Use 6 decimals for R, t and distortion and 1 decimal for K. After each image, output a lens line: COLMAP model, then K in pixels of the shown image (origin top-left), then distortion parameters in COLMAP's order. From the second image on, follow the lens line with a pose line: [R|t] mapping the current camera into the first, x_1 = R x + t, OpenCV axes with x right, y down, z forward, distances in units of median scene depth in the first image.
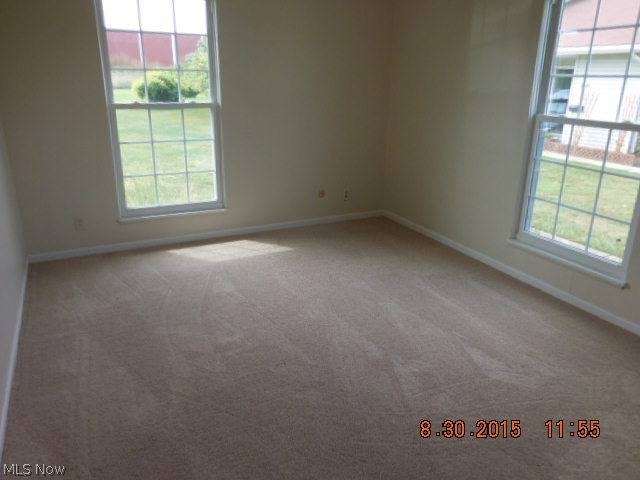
lens RADIAL K [[485.2, 0, 319.6], [0, 485.2, 238.9], [0, 0, 1]] dist [-0.004956, 0.001398]
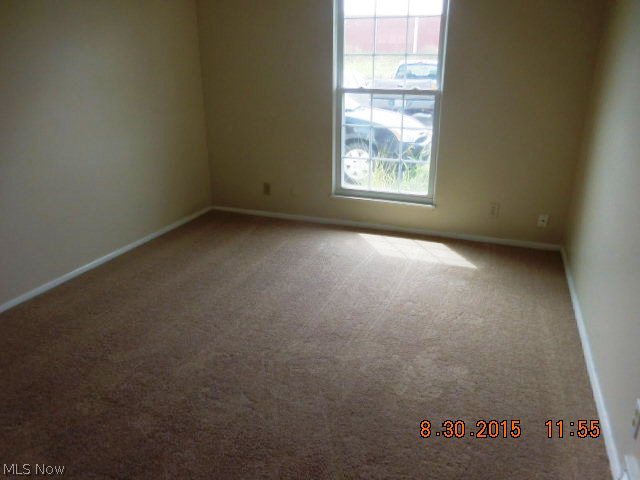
lens RADIAL K [[515.7, 0, 319.3], [0, 515.7, 241.1], [0, 0, 1]] dist [0.006028, -0.000688]
pose [[0.675705, 0.237288, -0.697937, 0.381930], [-0.229997, 0.967377, 0.106222, -0.055793], [0.700374, 0.088749, 0.708237, 0.174706]]
